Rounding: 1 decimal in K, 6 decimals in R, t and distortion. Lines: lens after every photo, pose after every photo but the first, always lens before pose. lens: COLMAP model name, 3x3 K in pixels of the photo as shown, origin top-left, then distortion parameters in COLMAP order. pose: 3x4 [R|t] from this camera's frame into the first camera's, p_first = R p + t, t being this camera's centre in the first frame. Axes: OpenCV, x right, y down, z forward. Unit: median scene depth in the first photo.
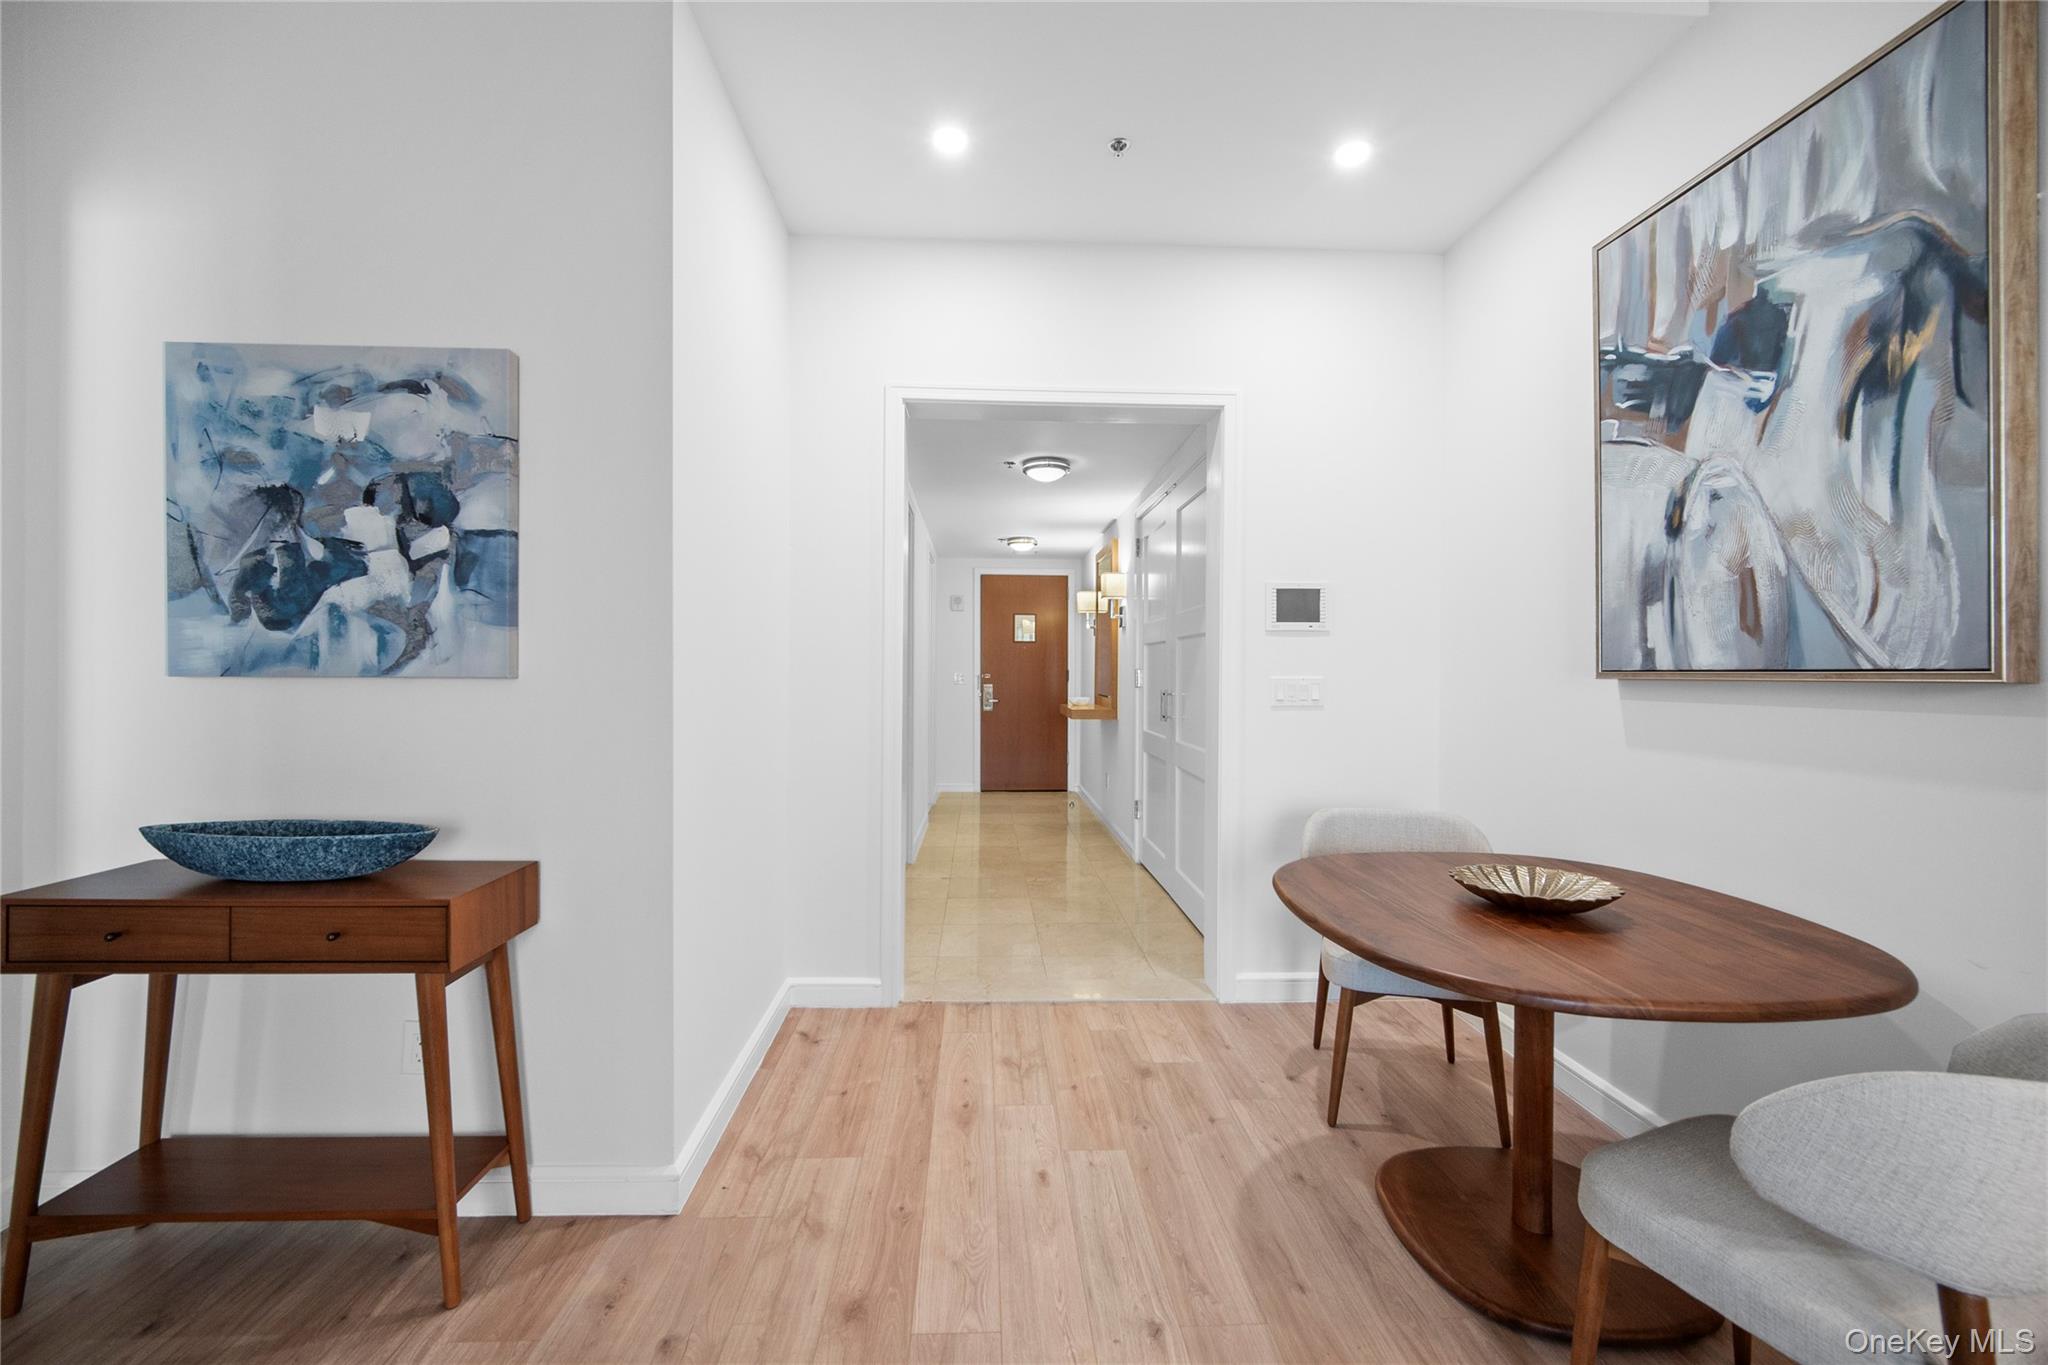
lens RADIAL K [[808.6, 0, 1012.0], [0, 808.6, 670.5], [0, 0, 1]] dist [-0.003960, 0.001030]
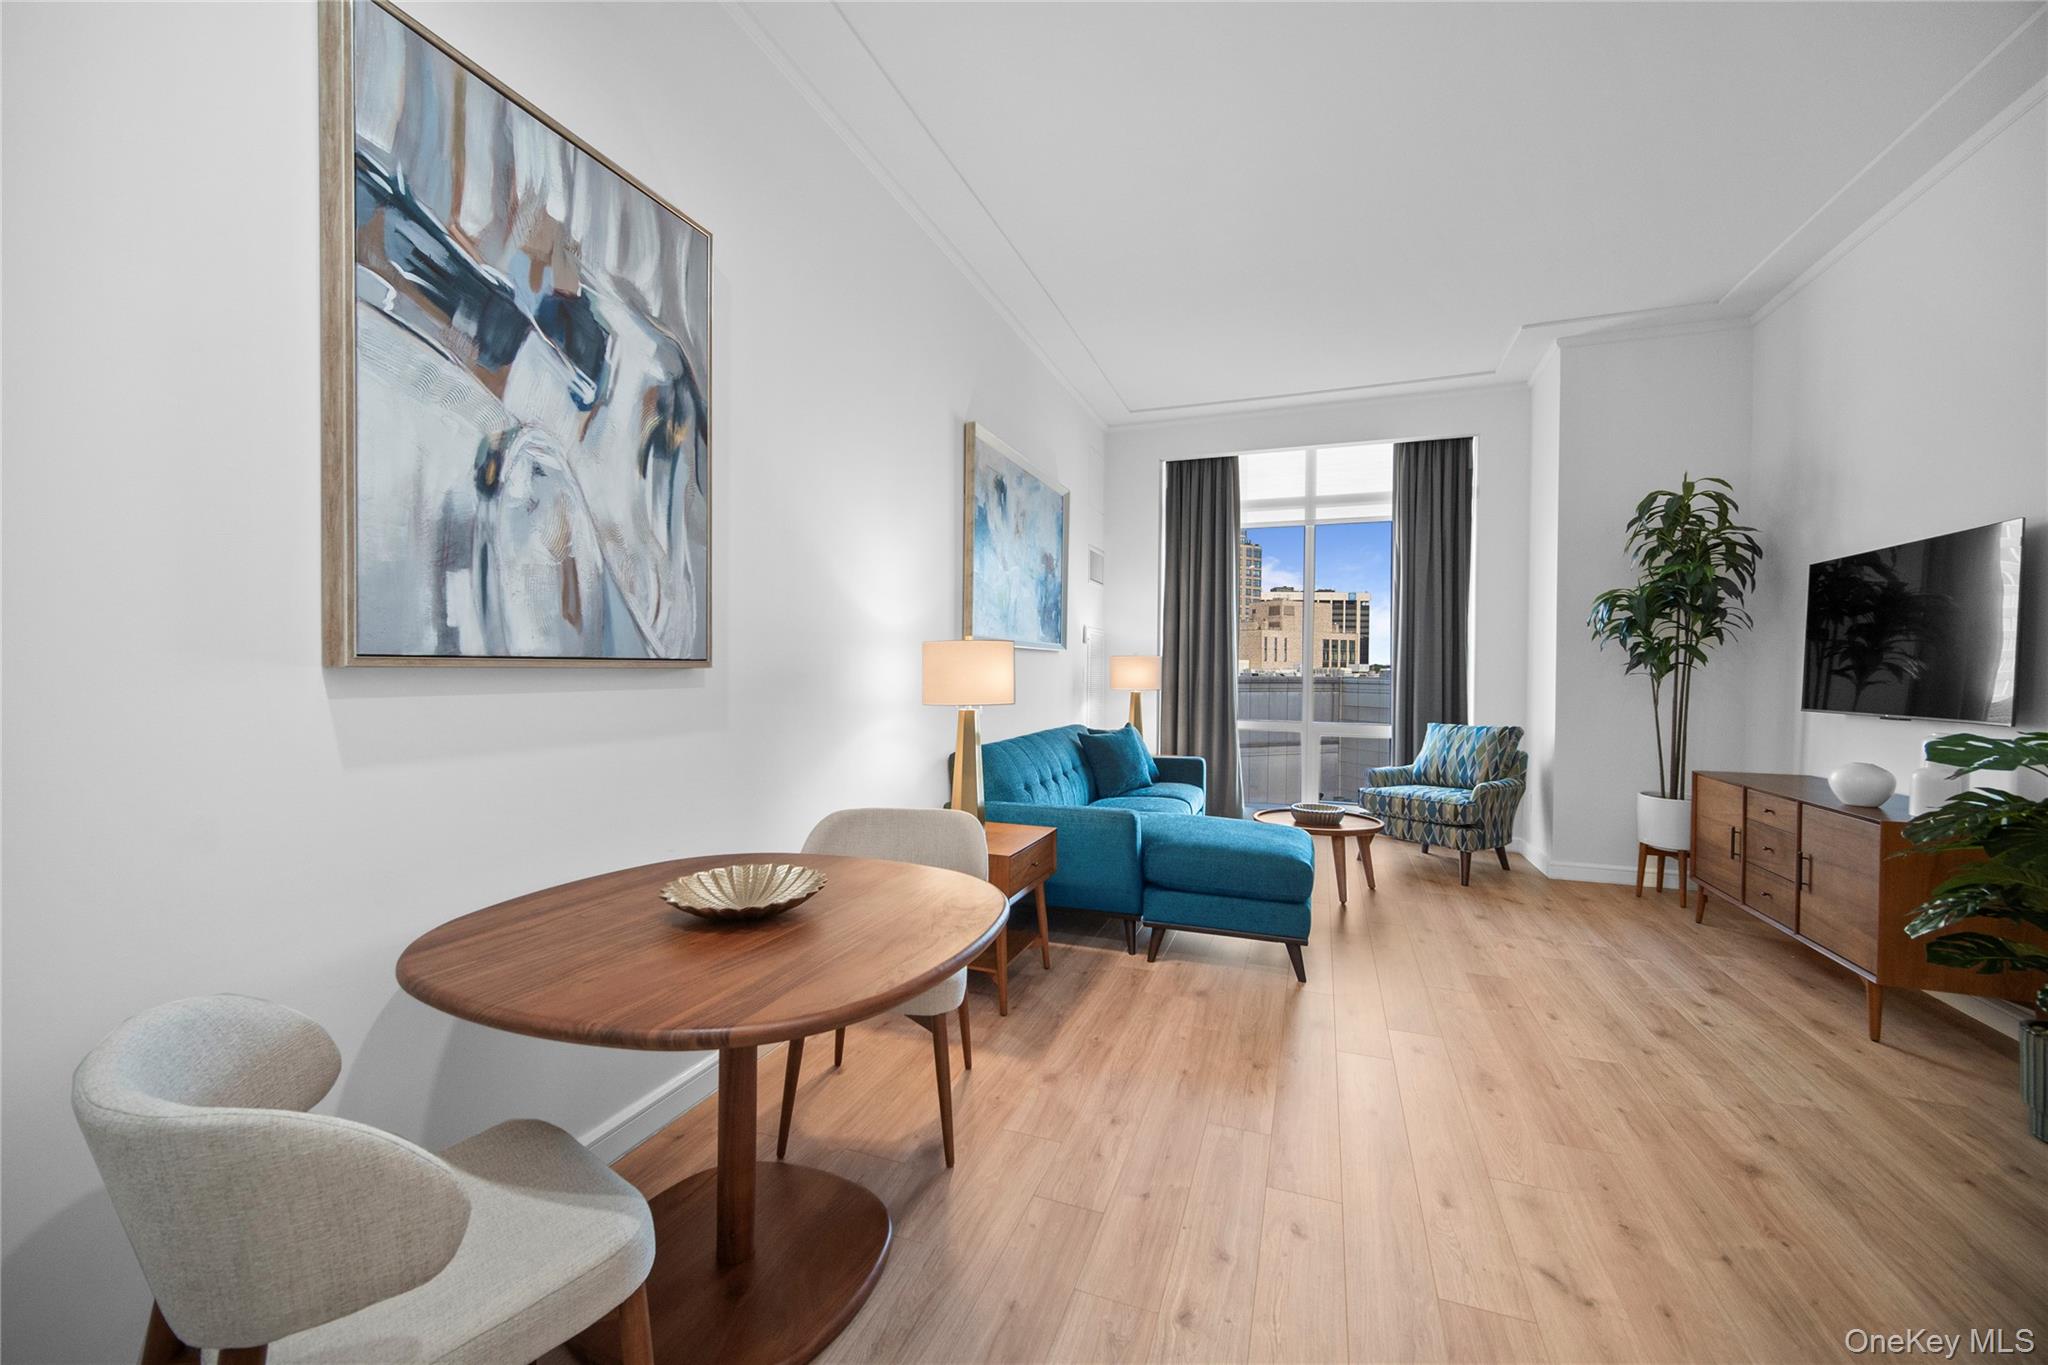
lens RADIAL K [[808.6, 0, 1024.3], [0, 808.6, 673.8], [0, 0, 1]] dist [-0.003960, 0.001030]
pose [[-0.924586, -0.016706, 0.380607, -0.007114], [-0.014653, 0.999858, 0.008292, 0.003074], [-0.380692, 0.002090, -0.924700, 1.687197]]
